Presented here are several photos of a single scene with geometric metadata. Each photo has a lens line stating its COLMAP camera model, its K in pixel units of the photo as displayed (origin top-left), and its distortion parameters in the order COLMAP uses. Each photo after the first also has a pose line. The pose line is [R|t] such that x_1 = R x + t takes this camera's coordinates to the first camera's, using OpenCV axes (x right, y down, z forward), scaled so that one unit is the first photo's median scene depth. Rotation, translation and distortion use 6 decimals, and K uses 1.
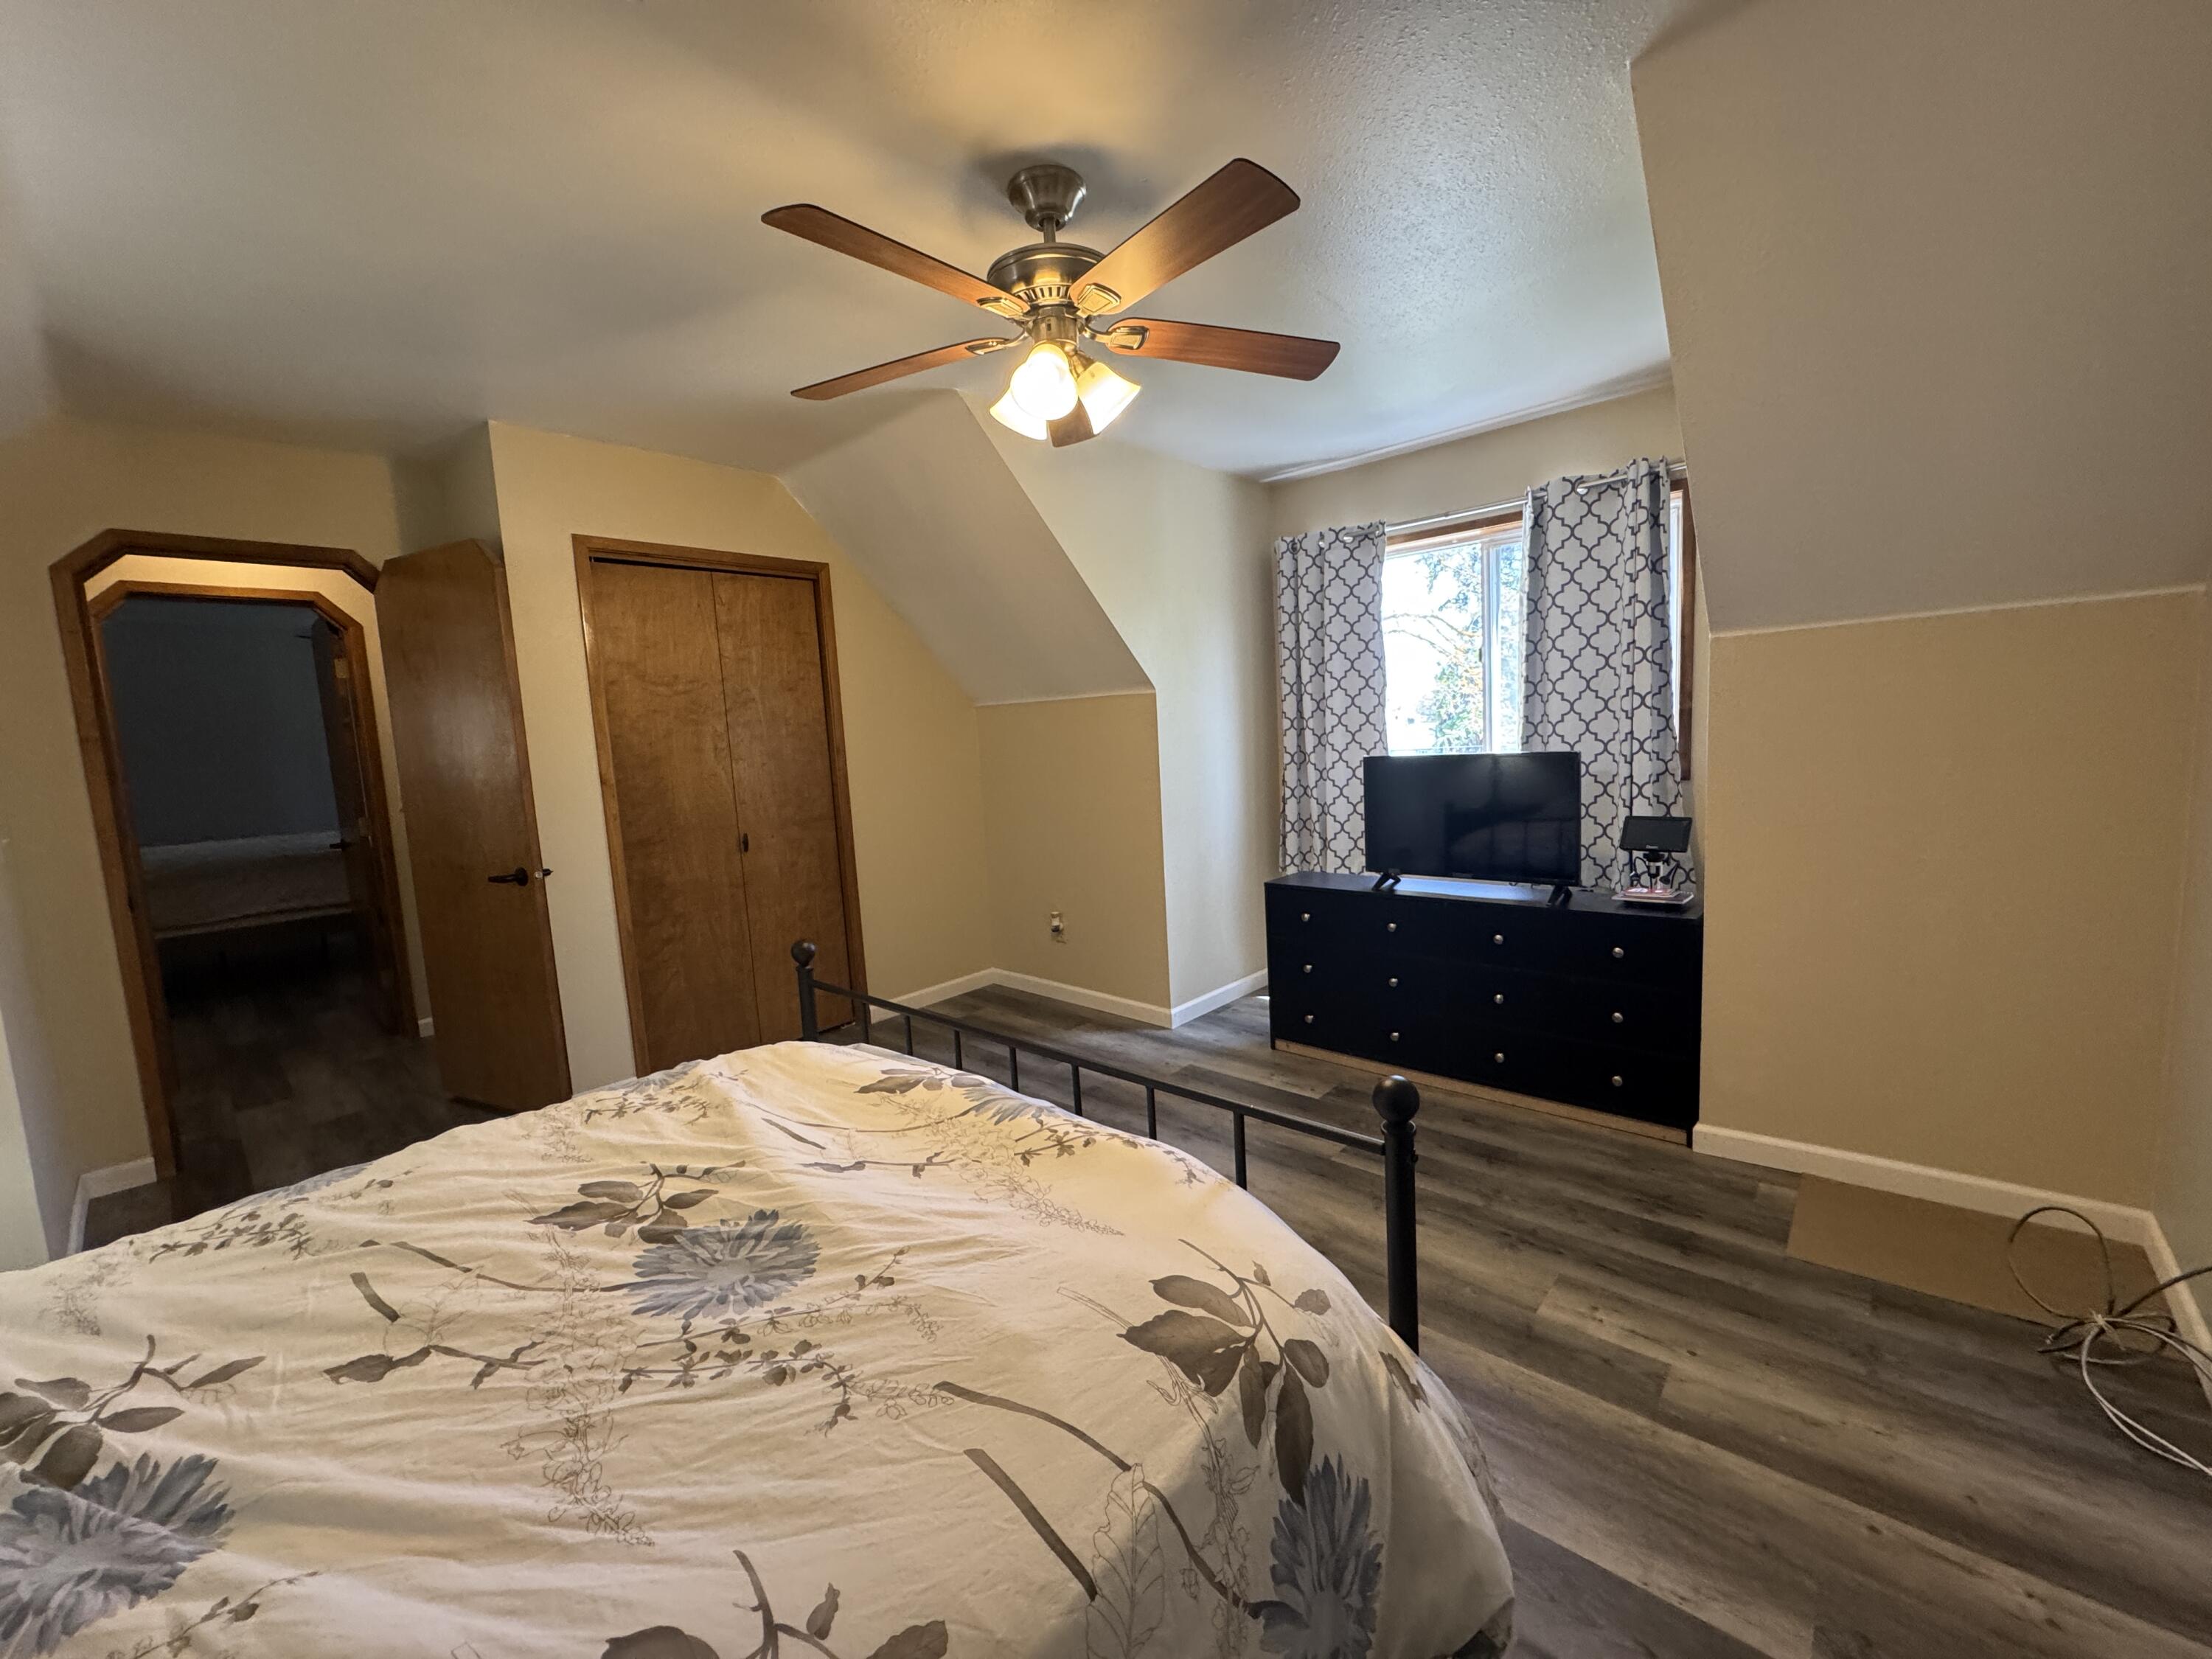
lens RADIAL K [[878.2, 0, 1109.5], [0, 878.2, 821.5], [0, 0, 1]] dist [-0.003213, 0.000586]
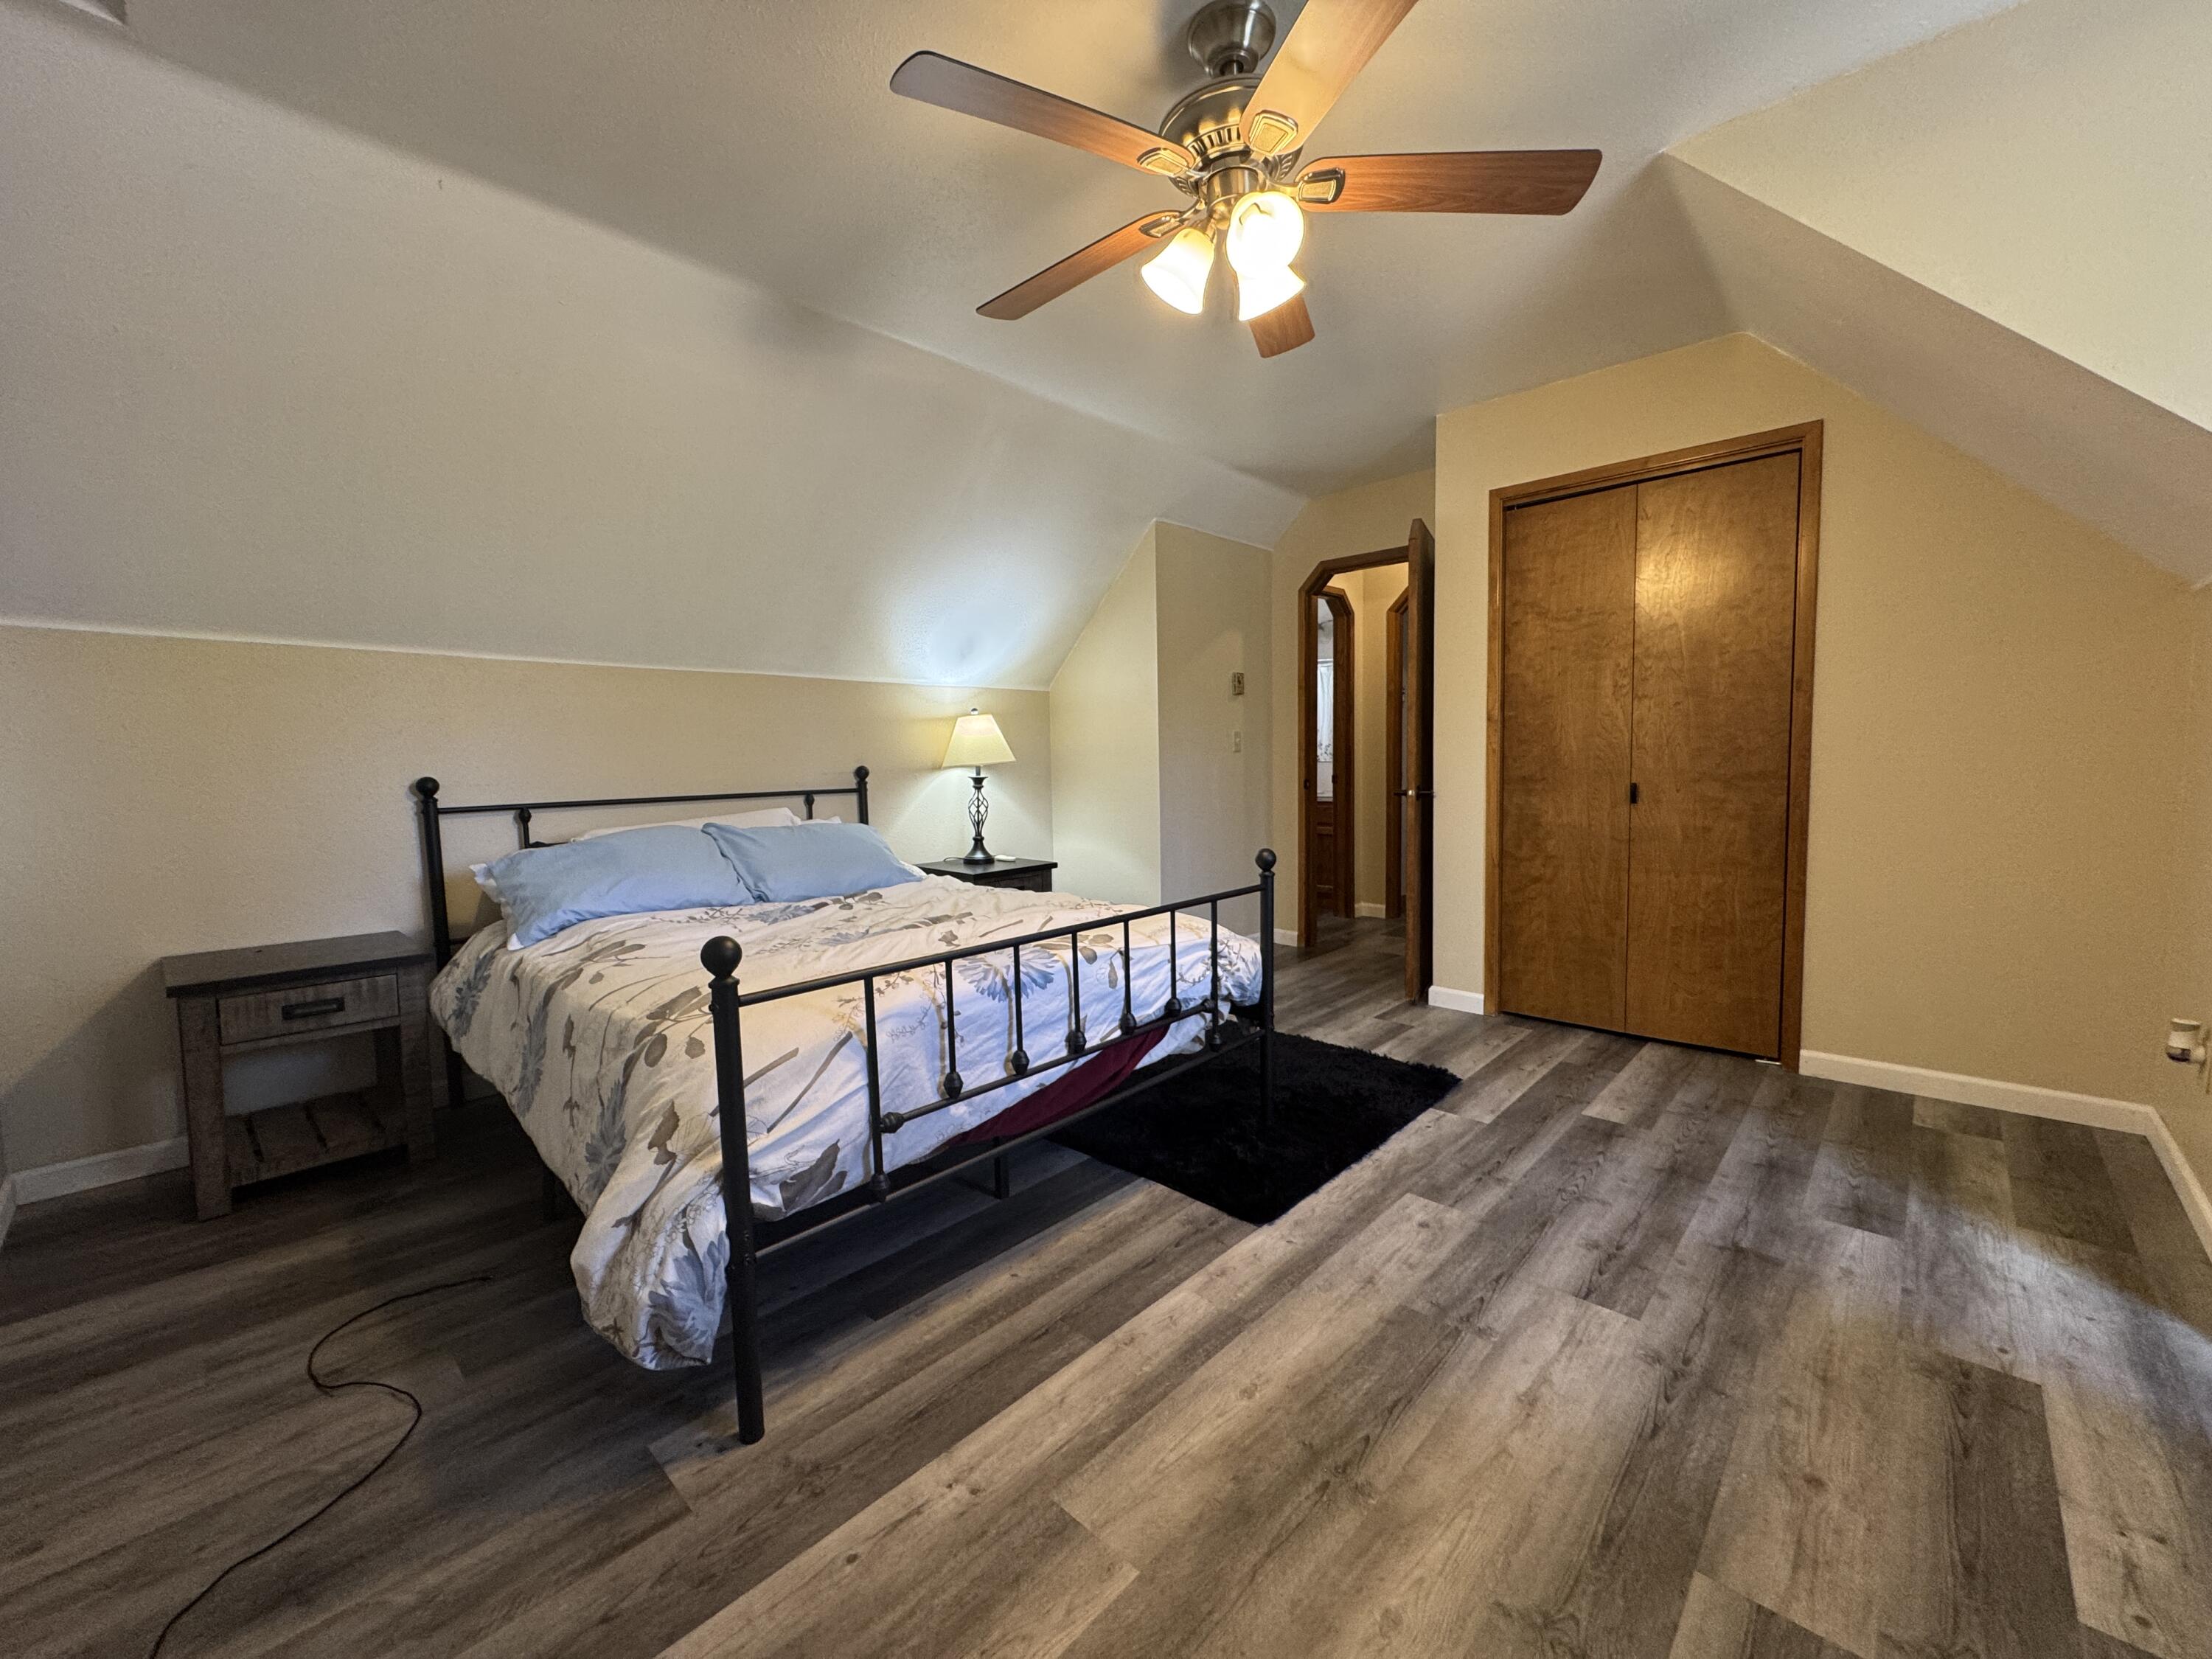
lens RADIAL K [[878.2, 0, 1101.1], [0, 878.2, 827.7], [0, 0, 1]] dist [-0.003213, 0.000586]
pose [[-0.024822, 0.133817, -0.990695, 0.506839], [-0.081465, 0.987434, 0.135418, -0.018229], [0.996367, 0.084069, -0.013609, 0.525976]]
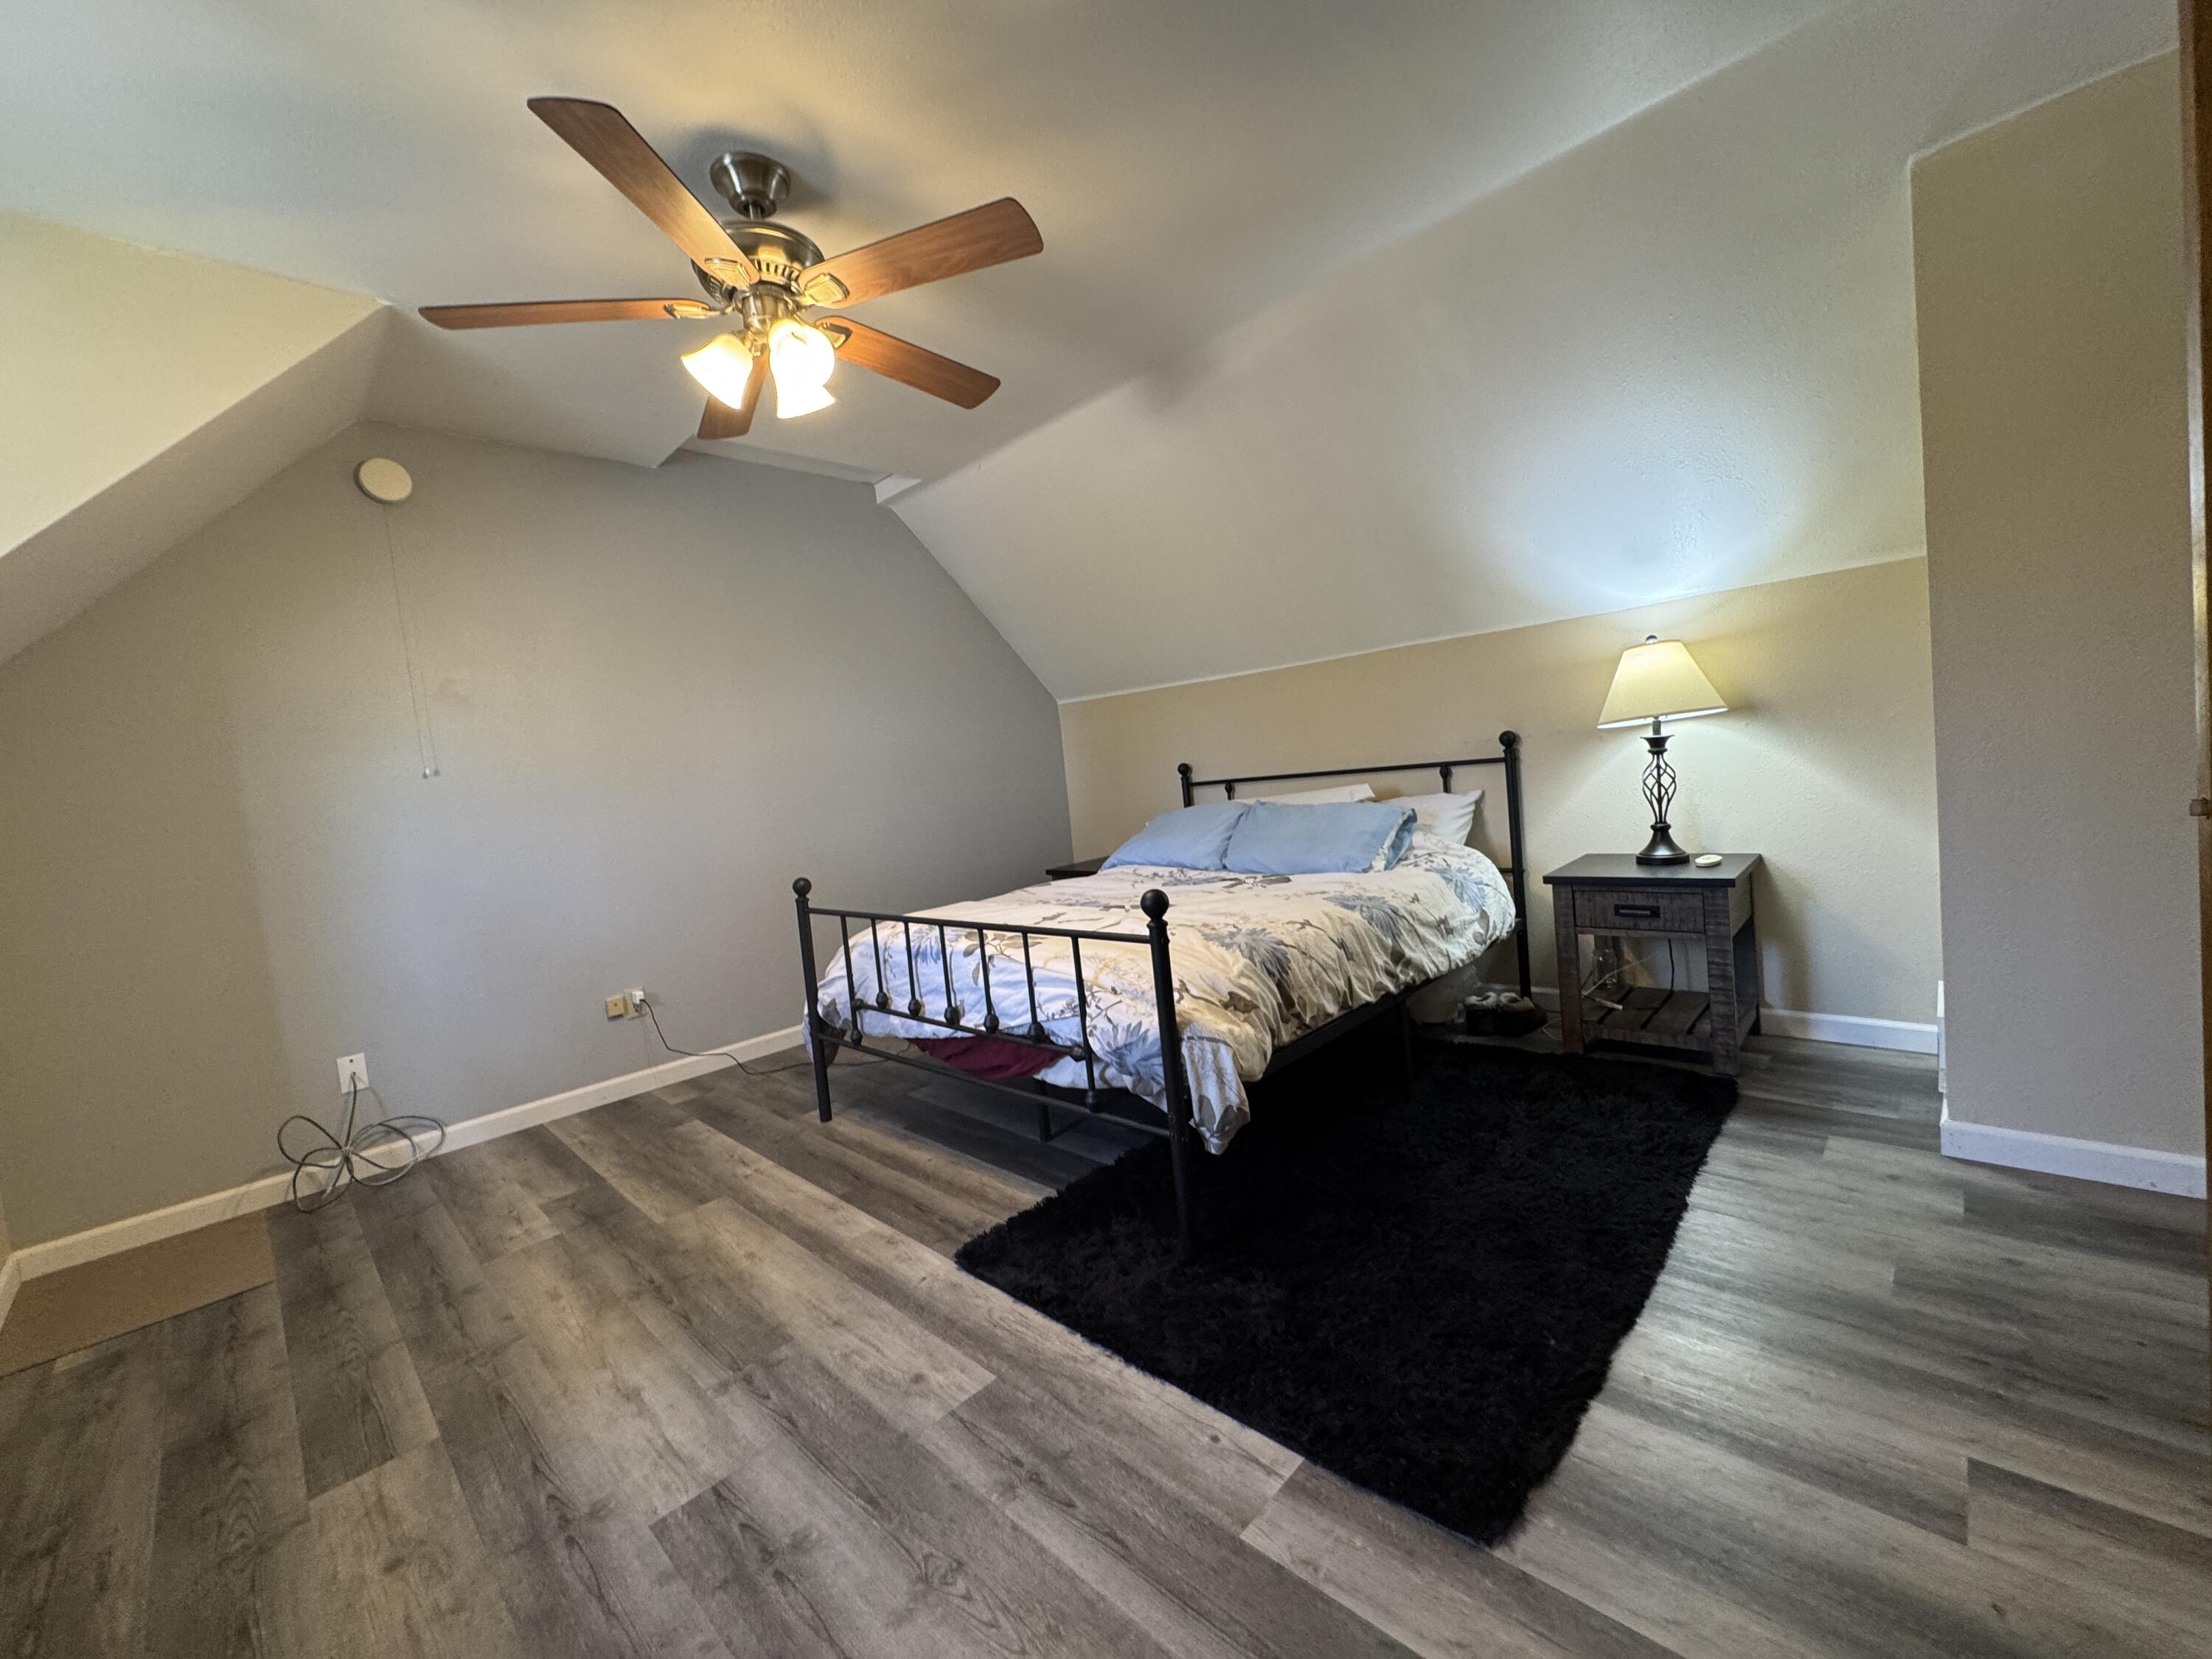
lens RADIAL K [[878.2, 0, 1104.9], [0, 878.2, 833.2], [0, 0, 1]] dist [-0.003213, 0.000586]
pose [[-0.987564, 0.148696, 0.051062, -0.232488], [0.155370, 0.972705, 0.172352, -0.043270], [-0.024040, 0.178142, -0.983711, 1.181835]]
